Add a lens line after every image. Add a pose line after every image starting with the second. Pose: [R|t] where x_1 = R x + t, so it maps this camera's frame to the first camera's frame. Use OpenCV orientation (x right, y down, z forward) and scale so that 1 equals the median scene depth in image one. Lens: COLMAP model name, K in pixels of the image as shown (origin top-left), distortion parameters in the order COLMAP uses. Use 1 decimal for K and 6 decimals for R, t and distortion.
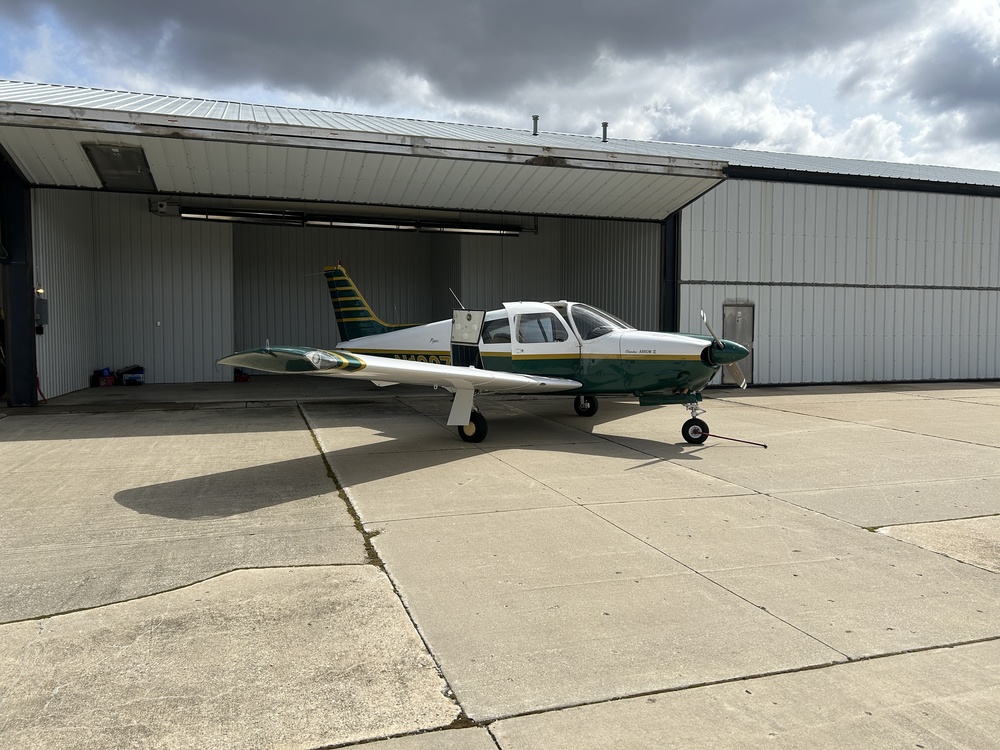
lens RADIAL K [[759.3, 0, 511.3], [0, 759.3, 376.0], [0, 0, 1]] dist [0.000657, -0.000558]
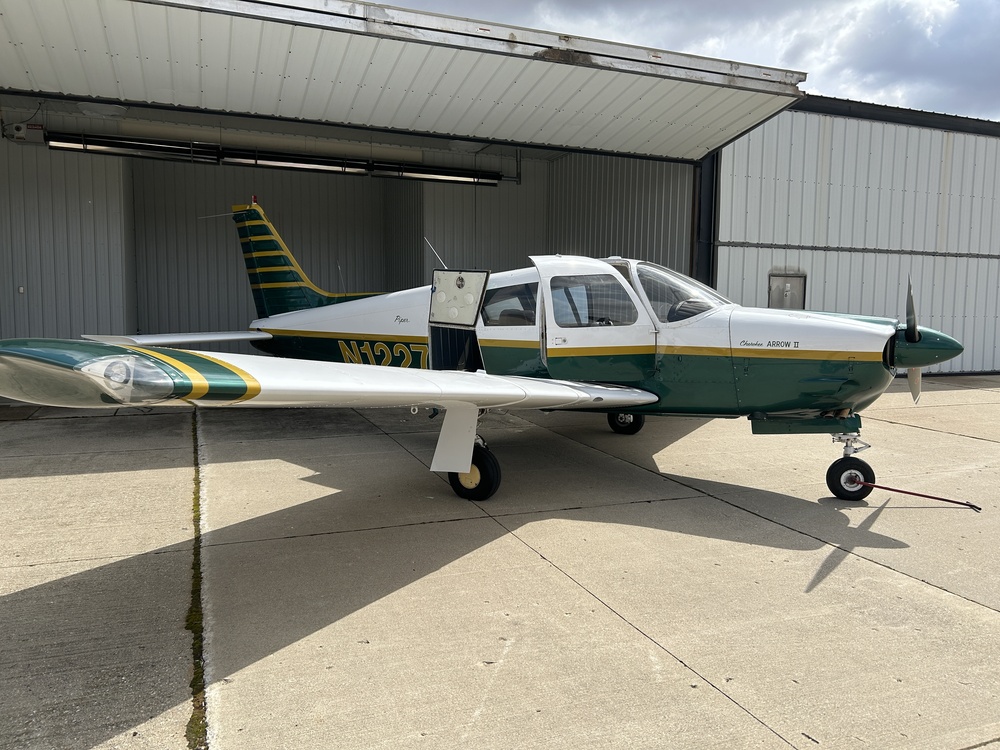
lens RADIAL K [[742.8, 0, 500.0], [0, 742.8, 375.0], [0, 0, 1]] dist [-0.000215, 0.000303]
pose [[0.998250, 0.006116, 0.058822, -0.049801], [-0.008142, 0.999380, 0.034261, -0.019910], [-0.058576, -0.034680, 0.997680, 0.337037]]
